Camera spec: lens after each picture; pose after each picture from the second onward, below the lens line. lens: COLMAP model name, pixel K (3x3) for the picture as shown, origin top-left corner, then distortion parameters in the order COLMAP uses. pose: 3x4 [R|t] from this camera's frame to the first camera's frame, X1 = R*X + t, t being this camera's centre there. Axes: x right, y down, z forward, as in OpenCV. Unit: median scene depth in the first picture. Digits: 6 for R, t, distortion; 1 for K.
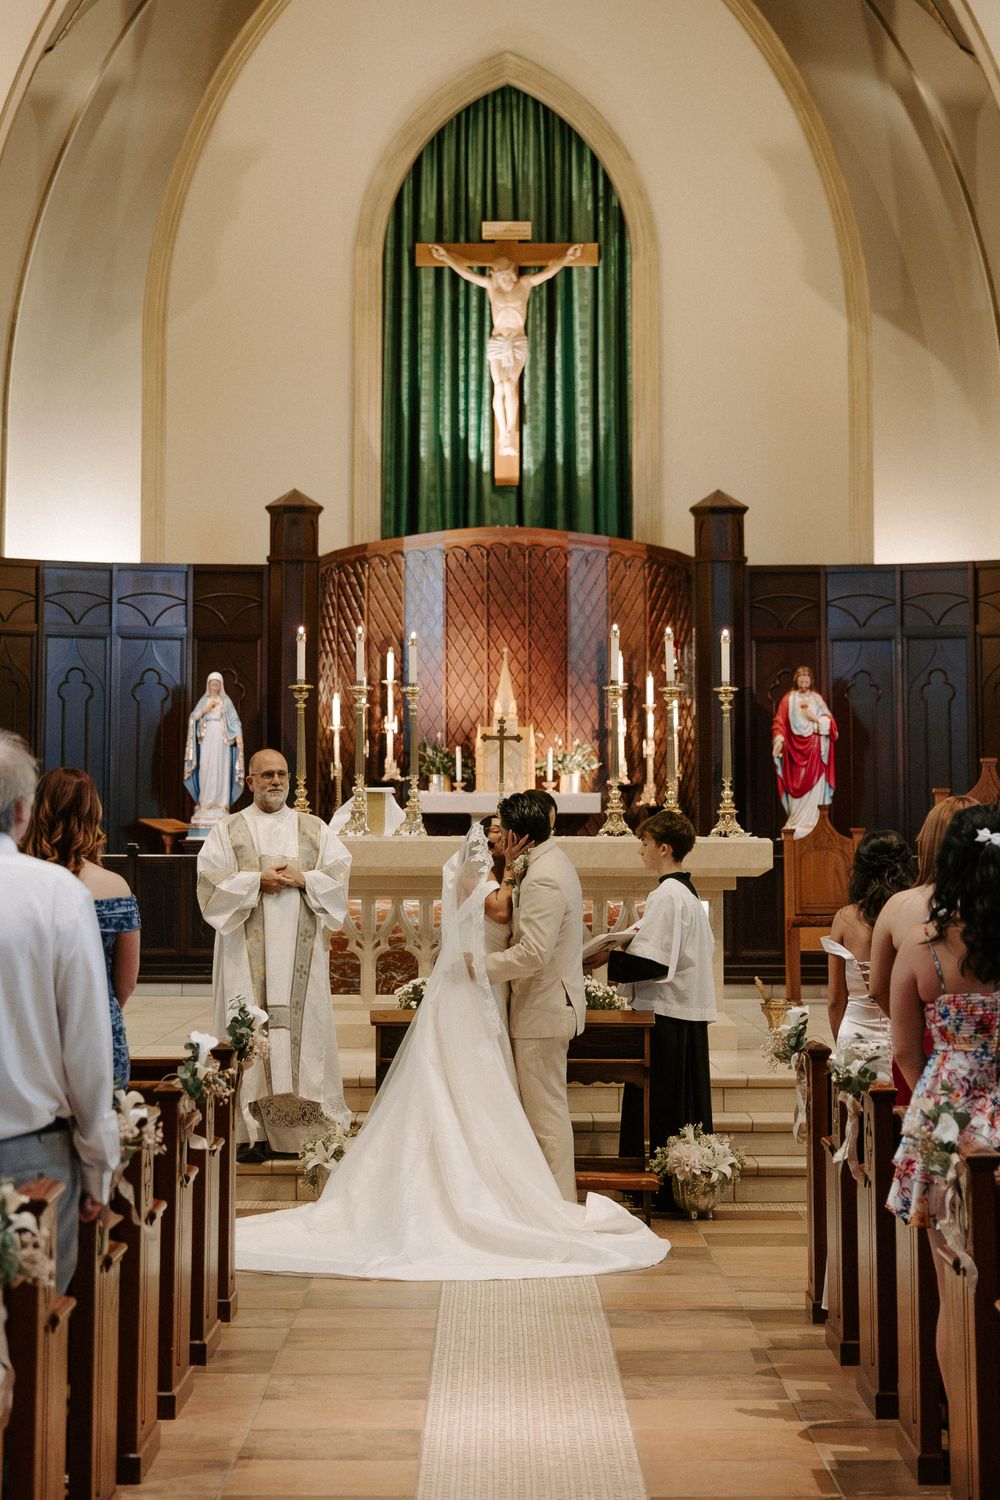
lens RADIAL K [[2783.8, 0, 447.5], [0, 2783.8, 621.8], [0, 0, 1]] dist [-0.032000, 0.000000]
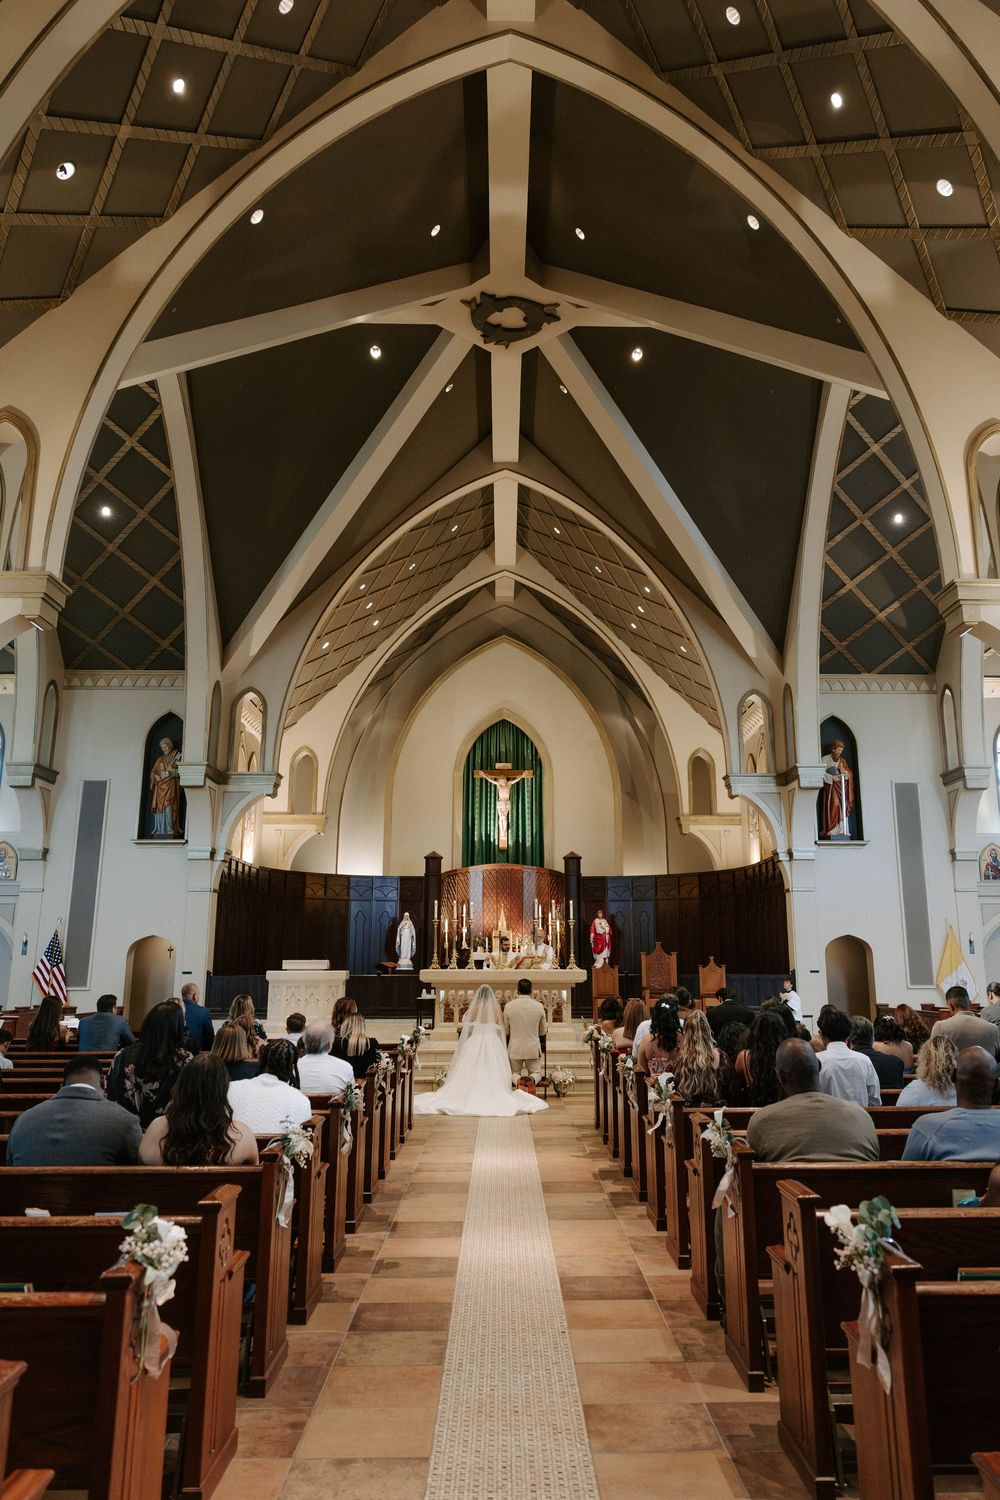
lens RADIAL K [[1037.9, 0, 525.1], [0, 1037.9, 718.2], [0, 0, 1]] dist [0.005836, 0.003143]
pose [[0.999324, 0.005233, 0.036397, 0.003141], [0.000278, 0.988719, -0.149785, -0.021252], [-0.036770, 0.149693, 0.988048, -0.150537]]
